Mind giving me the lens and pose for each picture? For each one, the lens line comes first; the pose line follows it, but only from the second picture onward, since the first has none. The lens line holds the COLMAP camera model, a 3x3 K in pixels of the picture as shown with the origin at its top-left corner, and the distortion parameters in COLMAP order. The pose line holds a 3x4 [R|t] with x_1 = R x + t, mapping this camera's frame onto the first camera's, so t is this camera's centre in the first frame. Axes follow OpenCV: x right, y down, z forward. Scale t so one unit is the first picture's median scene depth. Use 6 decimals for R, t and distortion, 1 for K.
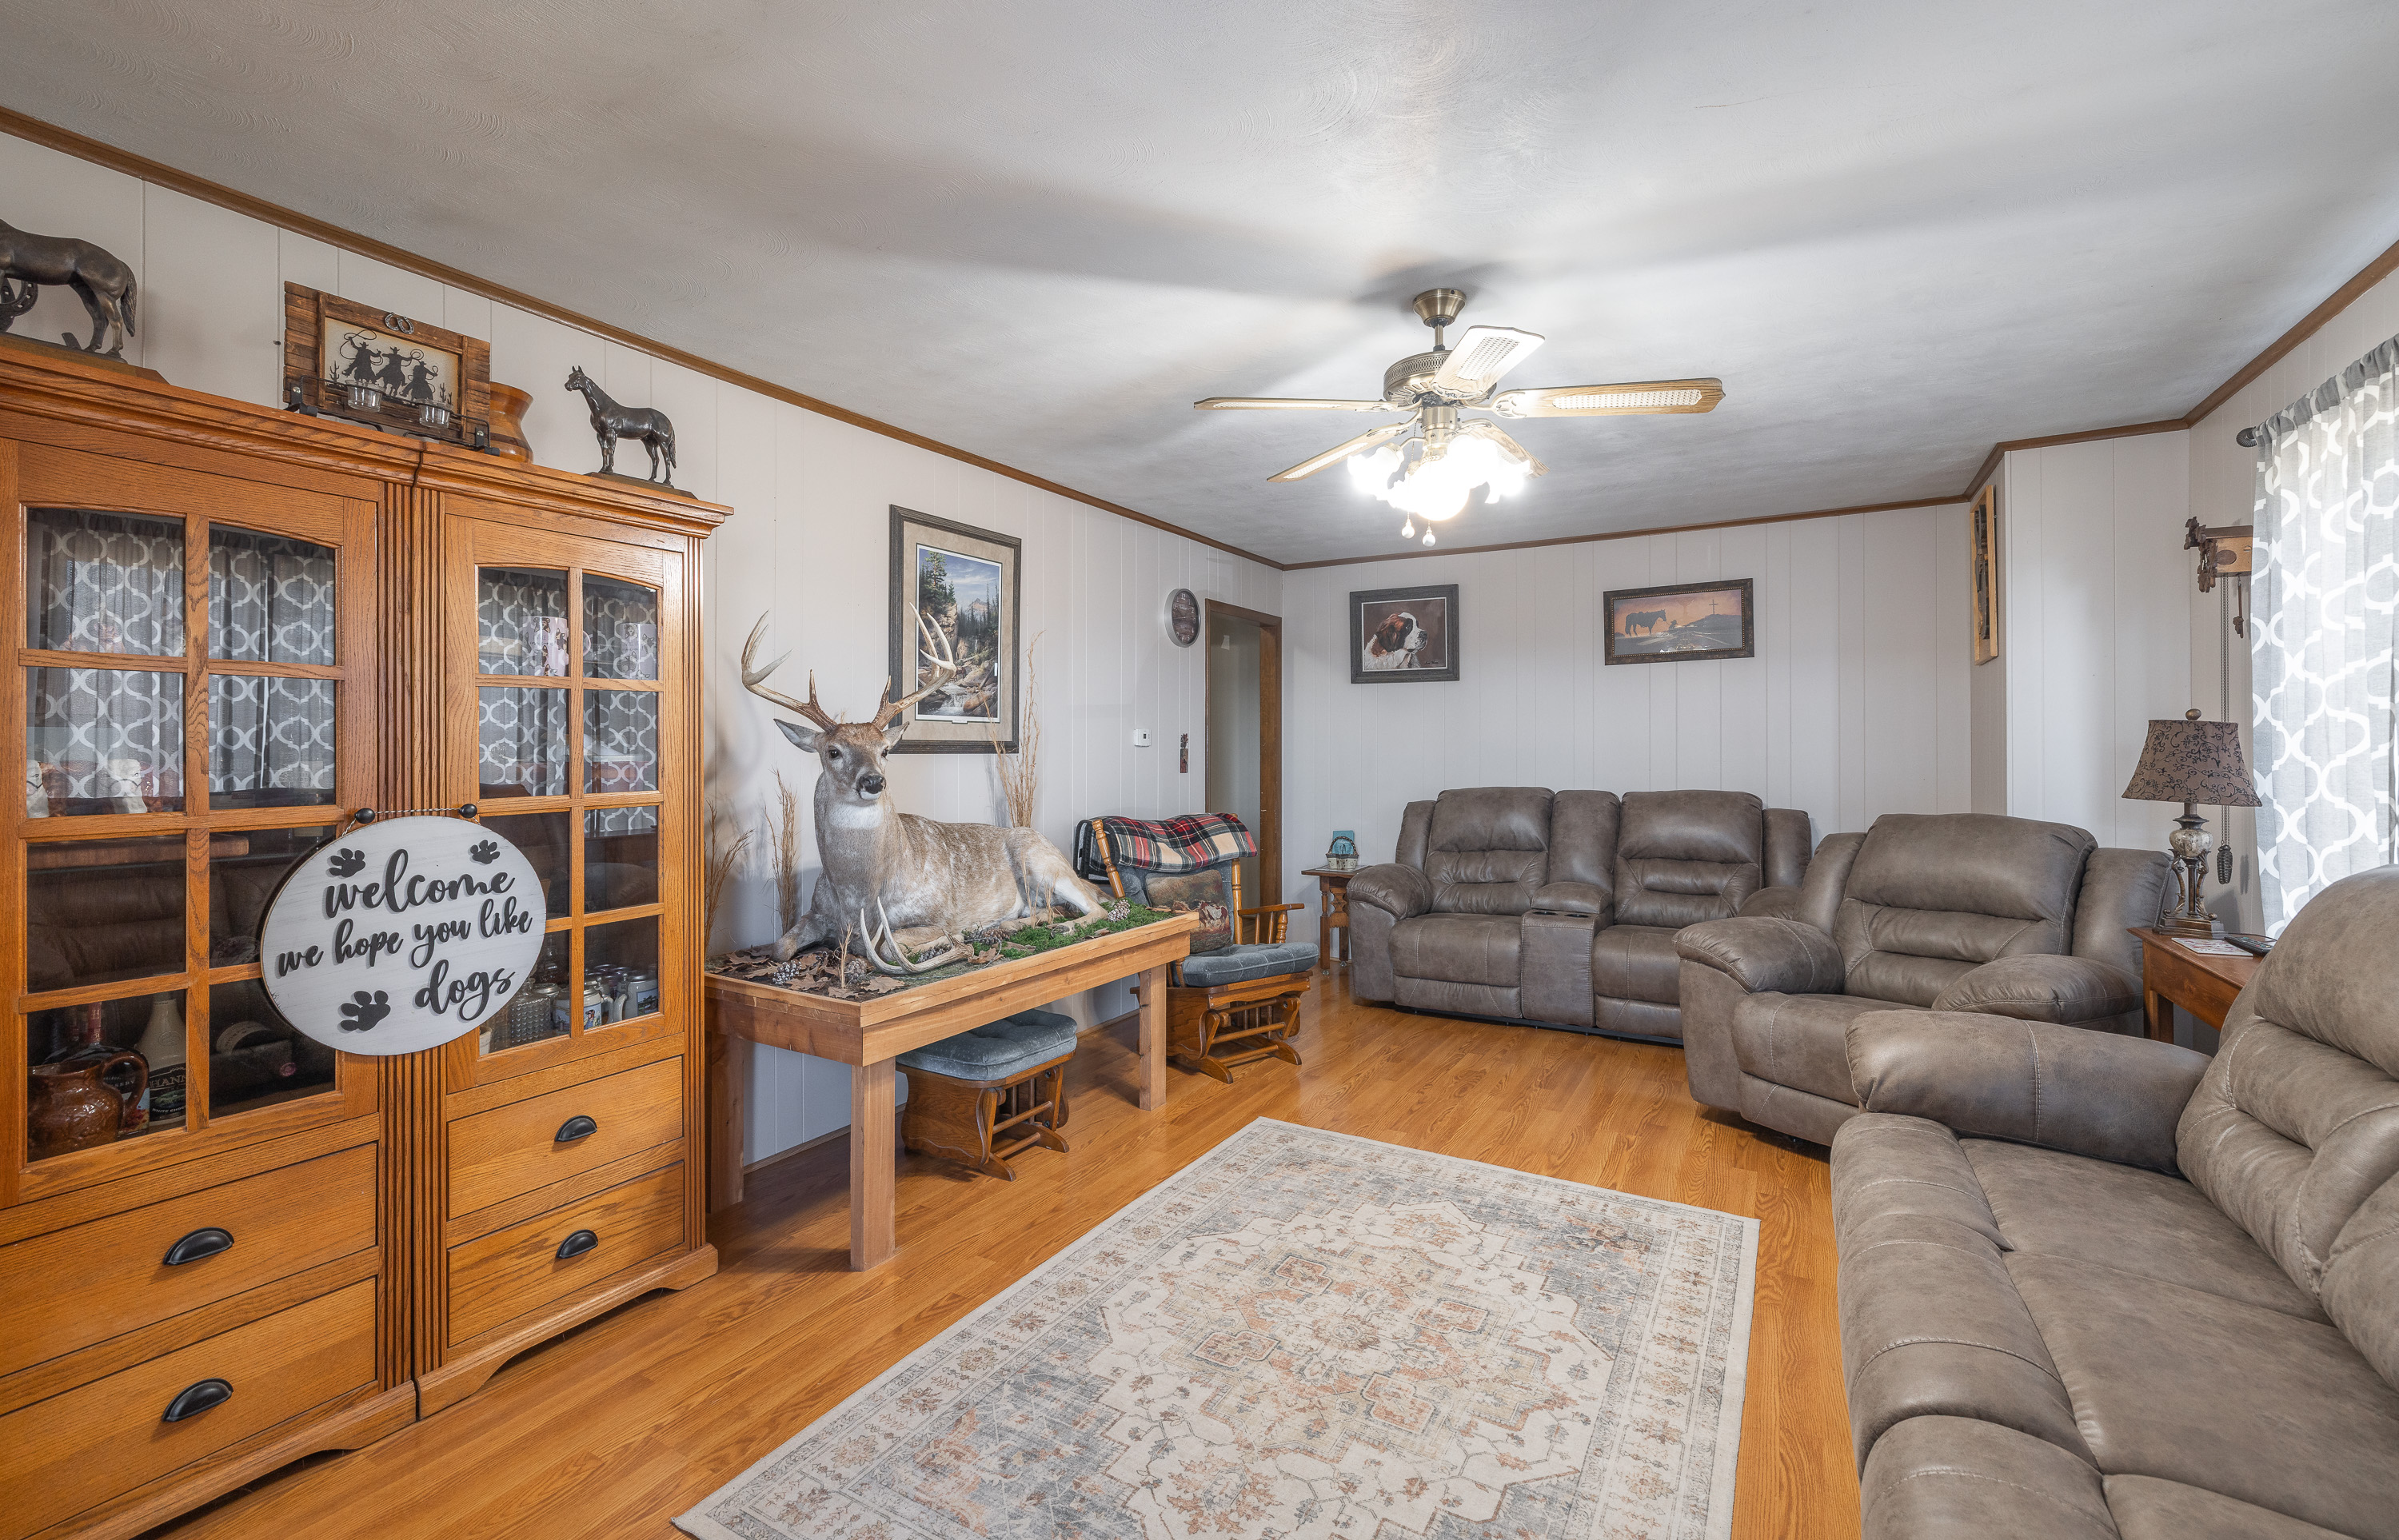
lens RADIAL K [[1013.9, 0, 1195.6], [0, 1013.9, 744.7], [0, 0, 1]] dist [-0.001142, 0.000595]
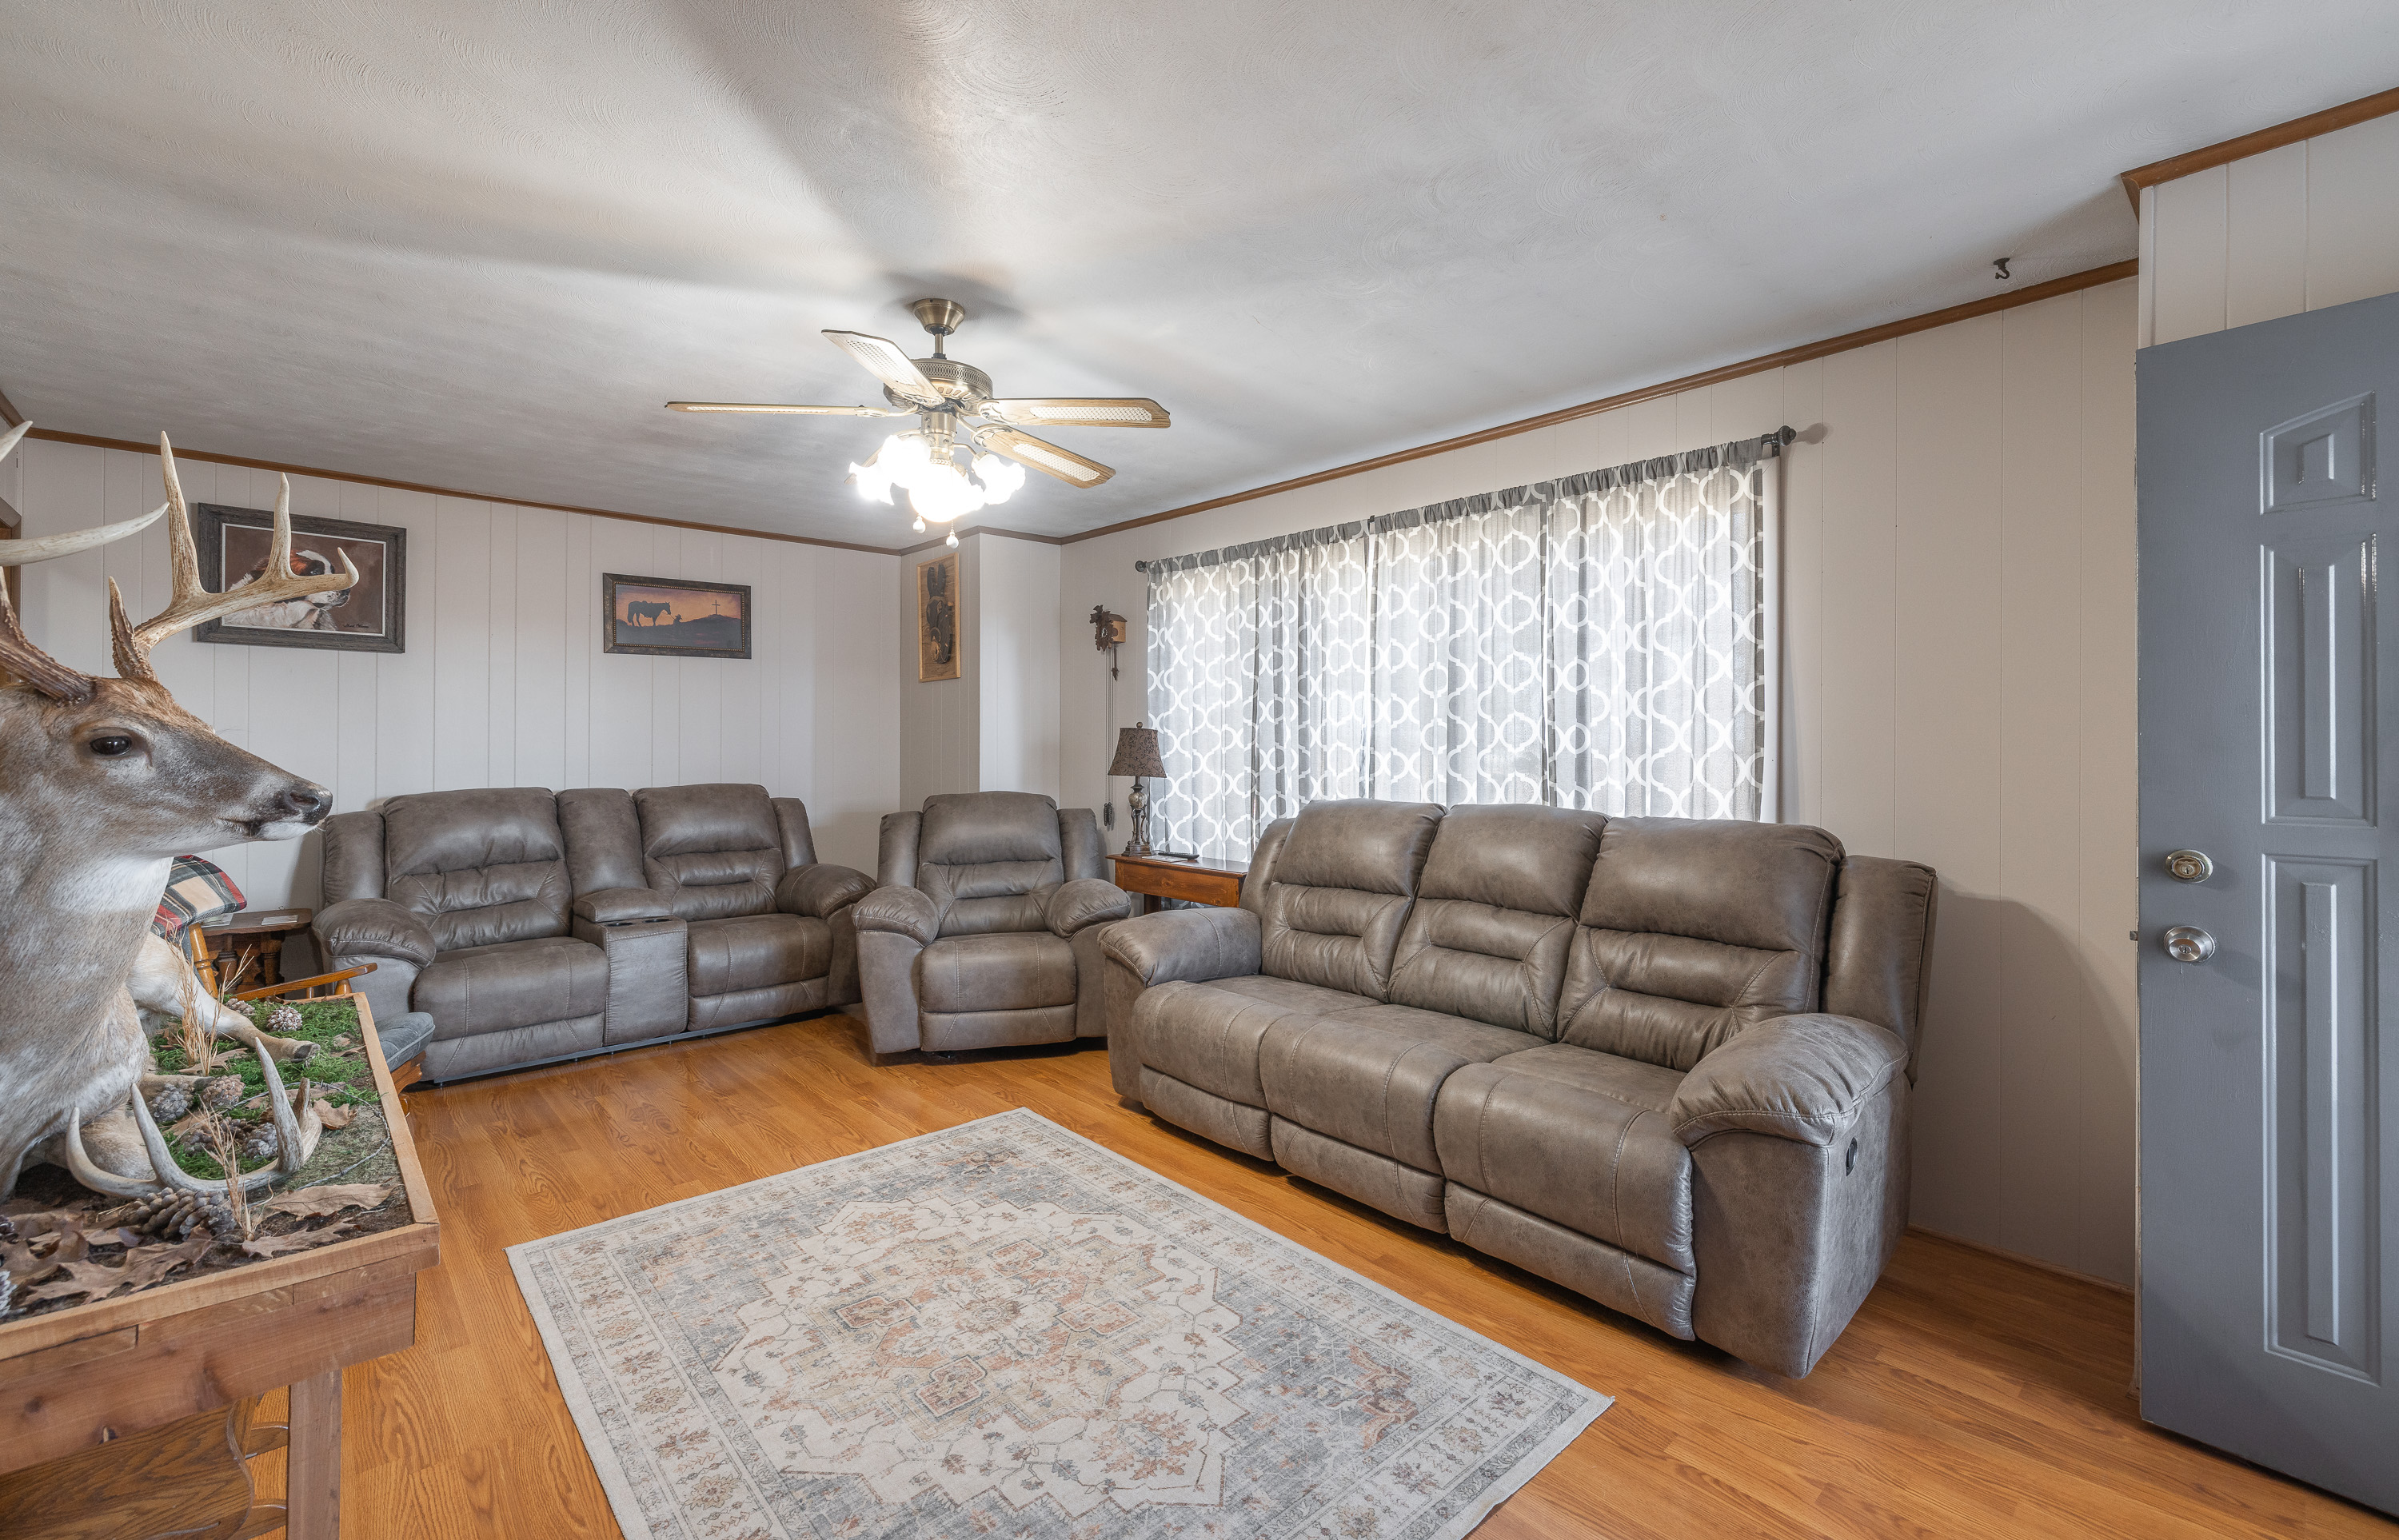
lens RADIAL K [[1013.9, 0, 1197.0], [0, 1013.9, 748.1], [0, 0, 1]] dist [-0.001142, 0.000595]
pose [[0.297952, 0.000641, 0.954581, -0.624646], [-0.008197, 0.999965, 0.001887, 0.004623], [-0.954546, -0.008387, 0.297947, 0.409196]]
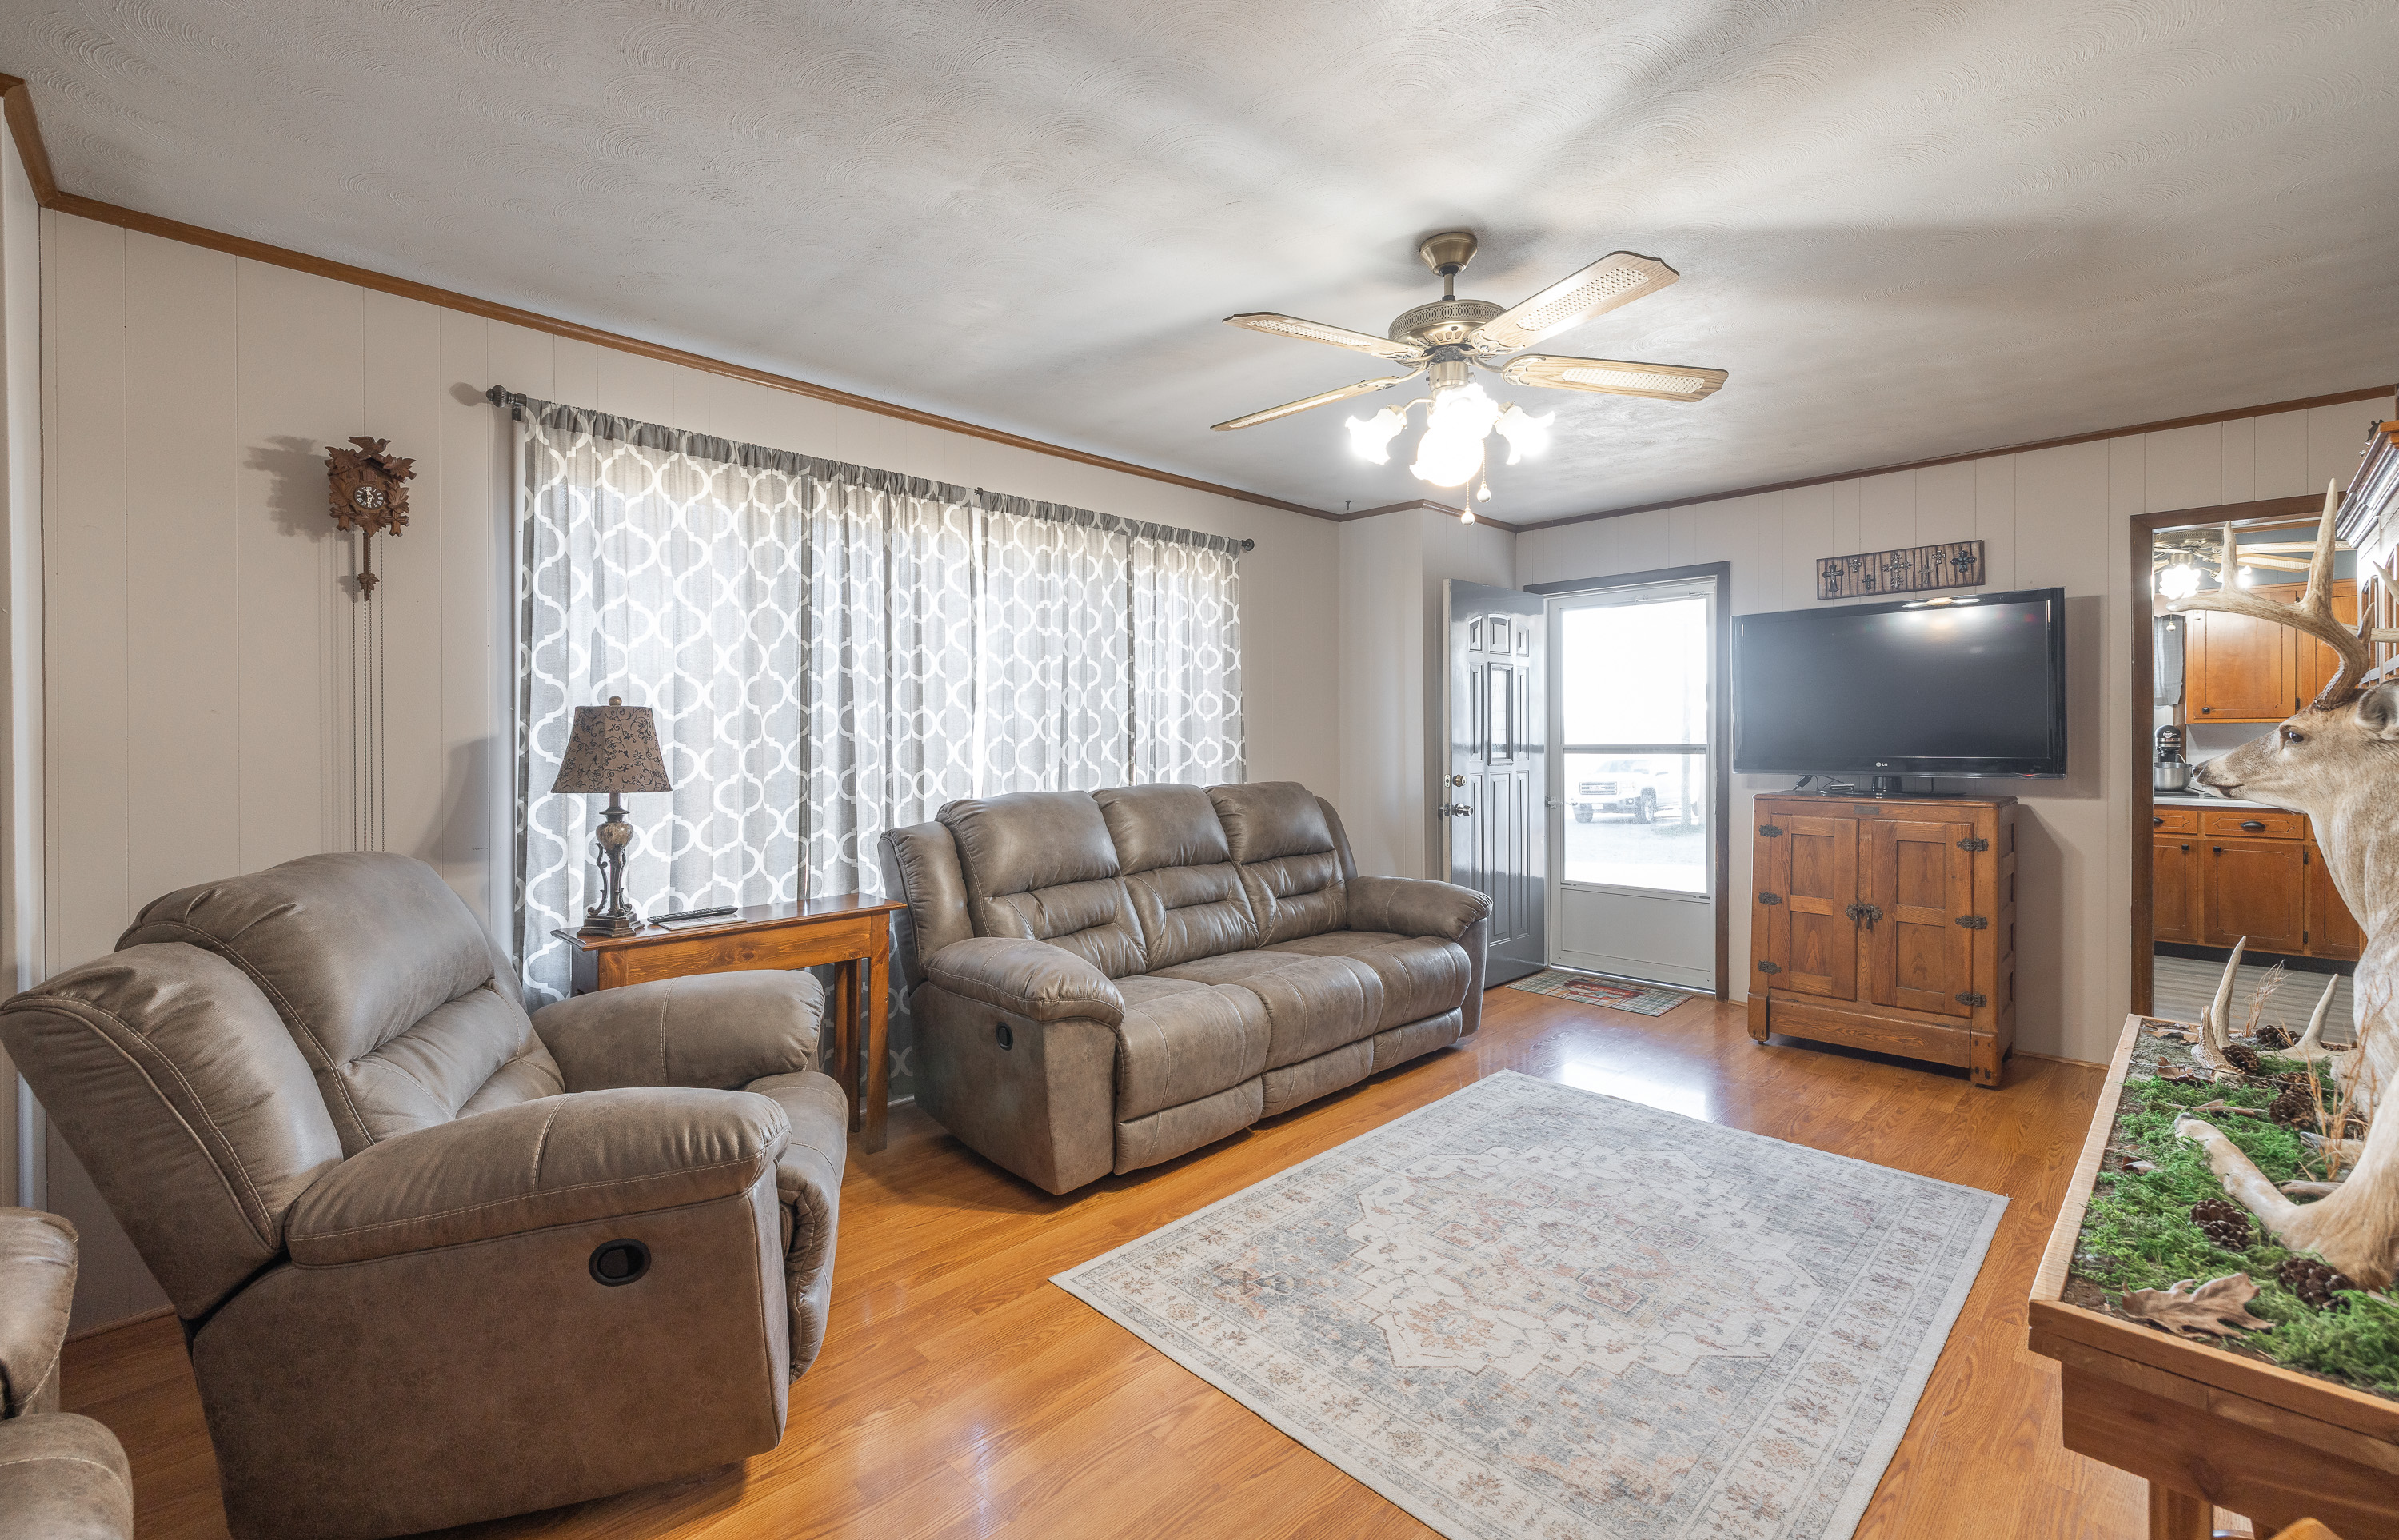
lens RADIAL K [[1013.9, 0, 1195.9], [0, 1013.9, 744.8], [0, 0, 1]] dist [-0.001142, 0.000595]
pose [[-0.966896, 0.002984, 0.255154, 0.214158], [0.003846, 0.999988, 0.002880, 0.010113], [-0.255143, 0.003766, -0.966896, 1.823891]]
